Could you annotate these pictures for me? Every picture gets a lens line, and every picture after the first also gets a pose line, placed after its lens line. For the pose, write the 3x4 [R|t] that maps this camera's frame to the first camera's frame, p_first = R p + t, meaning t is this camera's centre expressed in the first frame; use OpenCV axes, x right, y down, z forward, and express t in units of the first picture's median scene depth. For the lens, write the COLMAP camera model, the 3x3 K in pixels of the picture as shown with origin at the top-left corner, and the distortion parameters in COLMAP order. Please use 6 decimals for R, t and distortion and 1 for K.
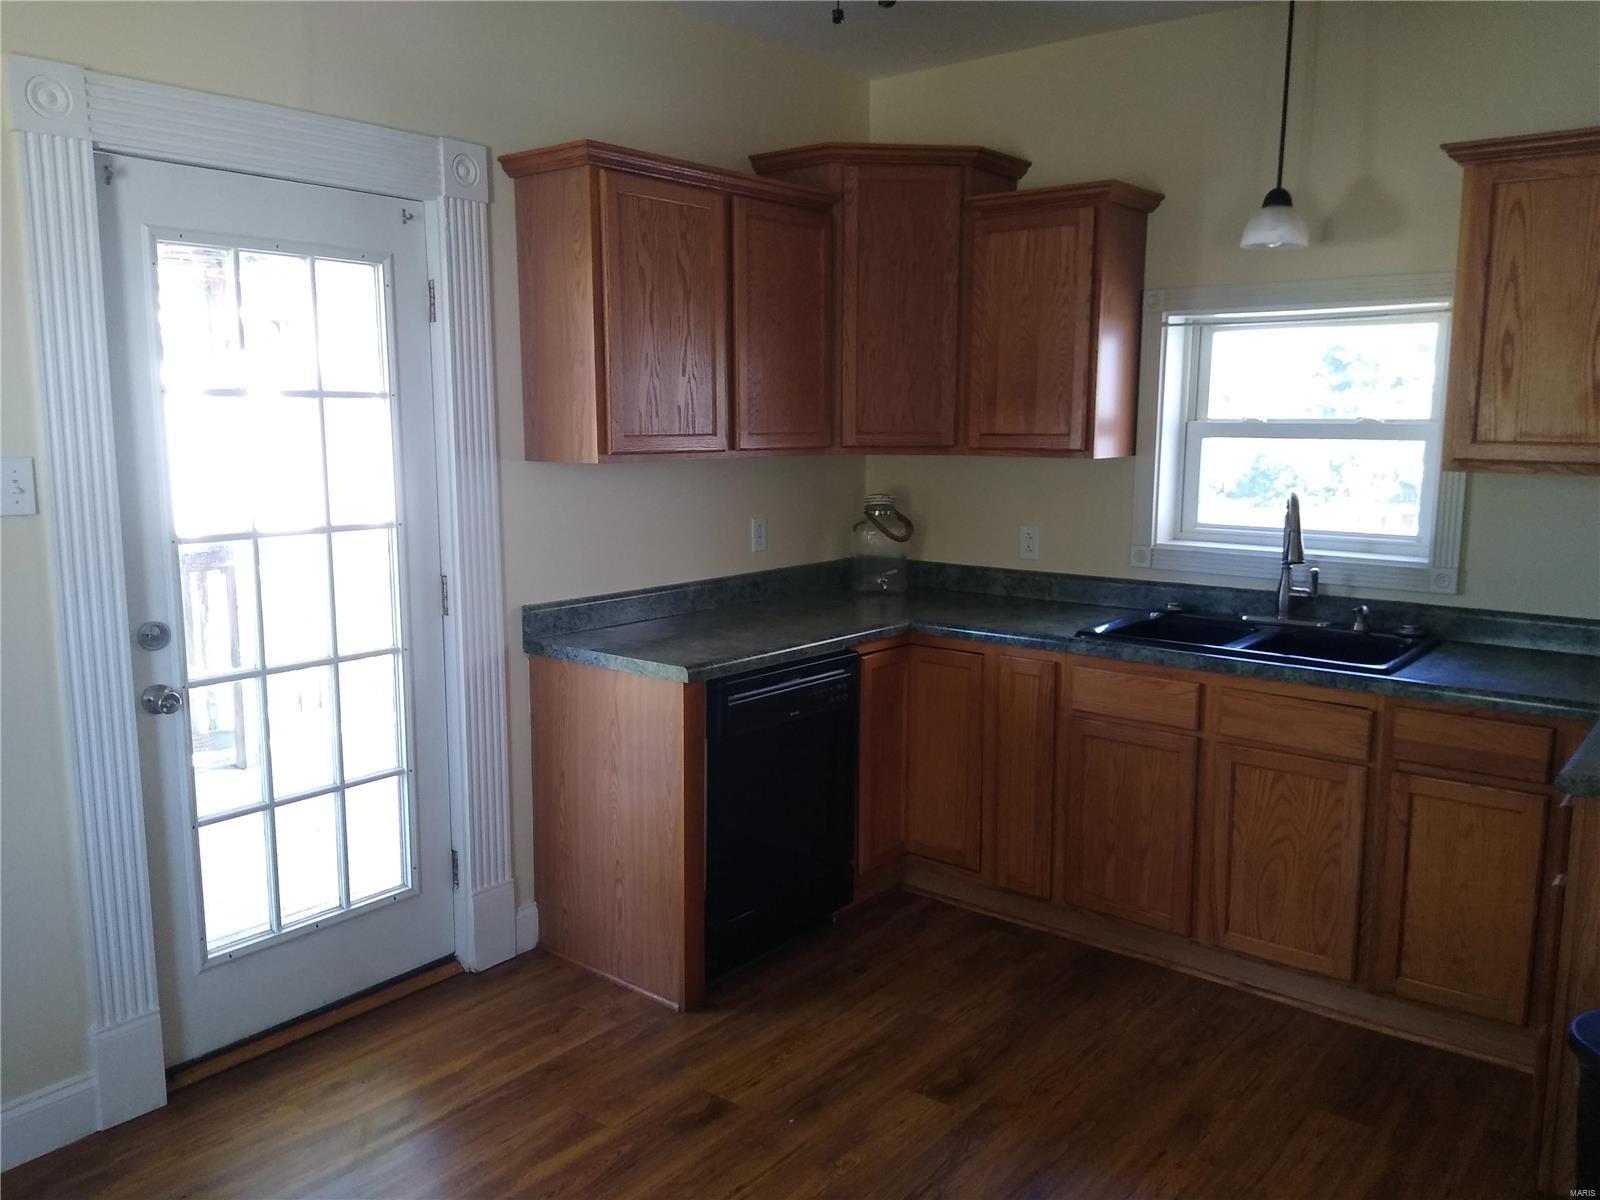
lens RADIAL K [[1239.9, 0, 800.0], [0, 1239.9, 600.2], [0, 0, 1]] dist [0.100587, -0.159771]
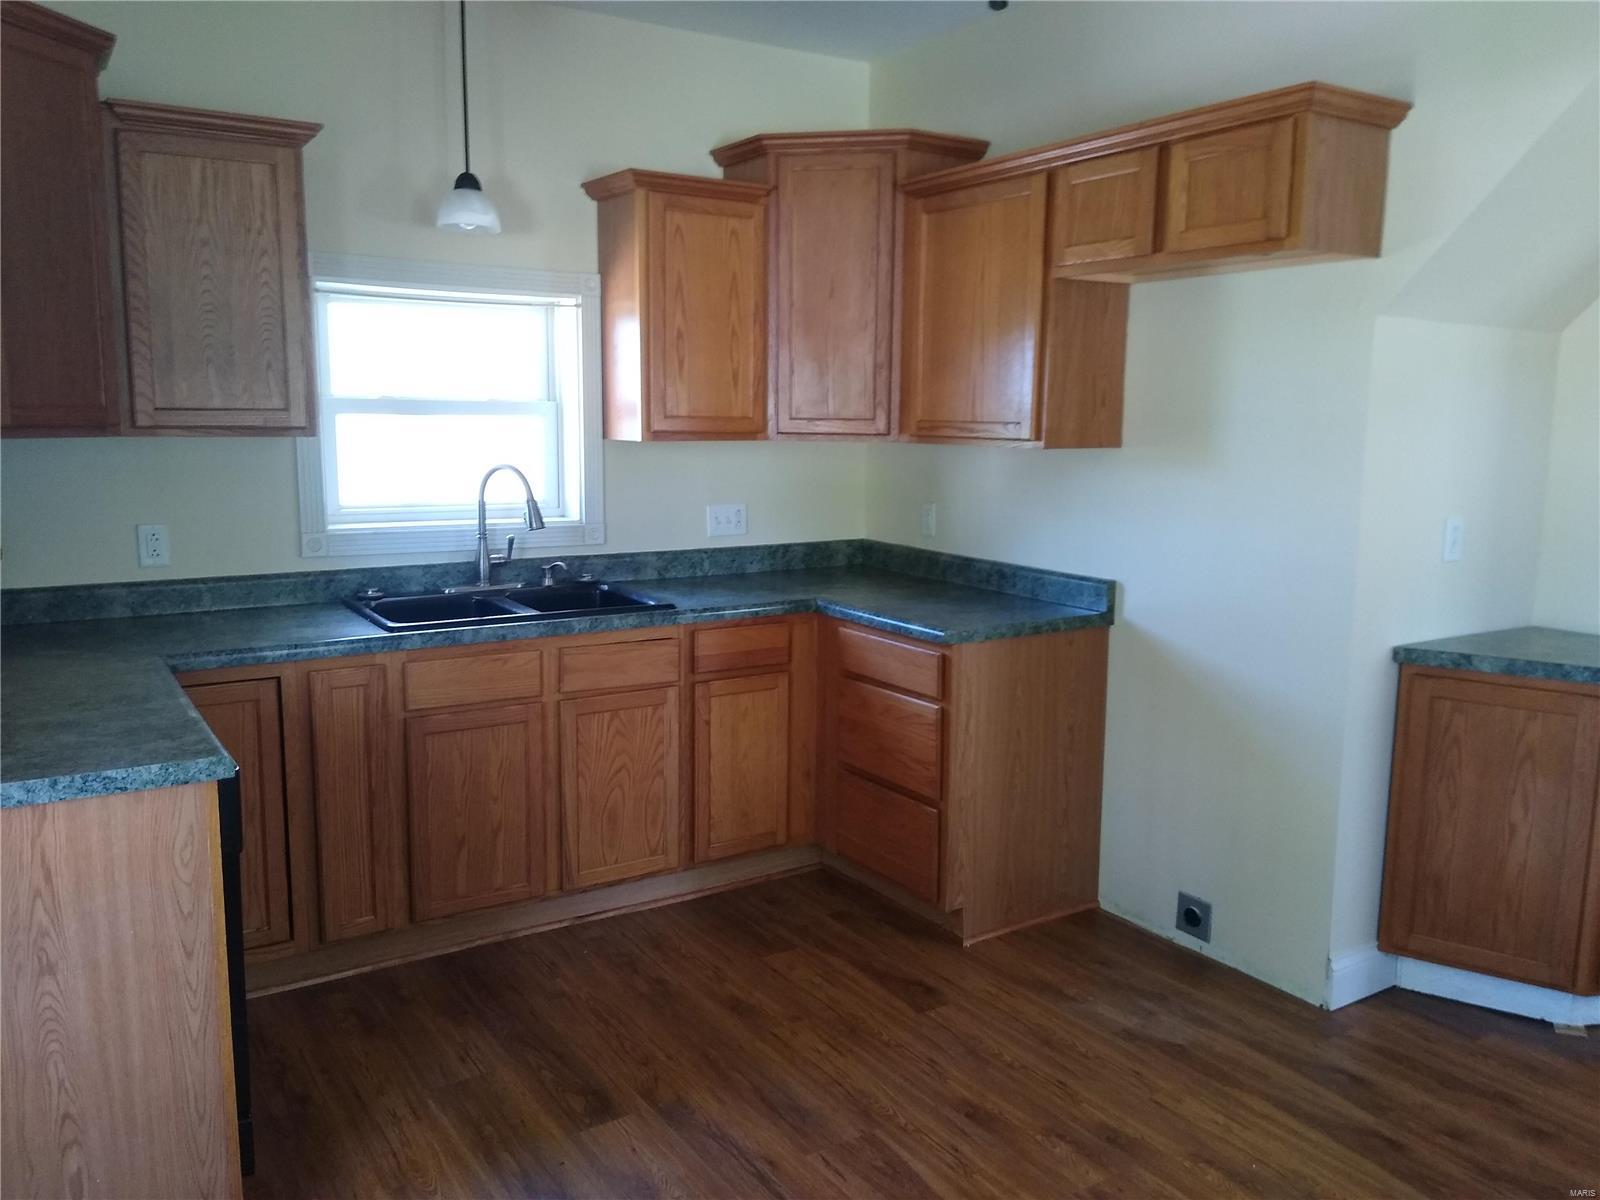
lens RADIAL K [[1230.6, 0, 801.4], [0, 1230.6, 595.7], [0, 0, 1]] dist [0.097353, -0.167982]
pose [[0.325764, -0.139609, 0.935087, -0.557524], [0.132234, 0.986044, 0.101150, -0.052282], [-0.936158, 0.090699, 0.339678, 0.439468]]
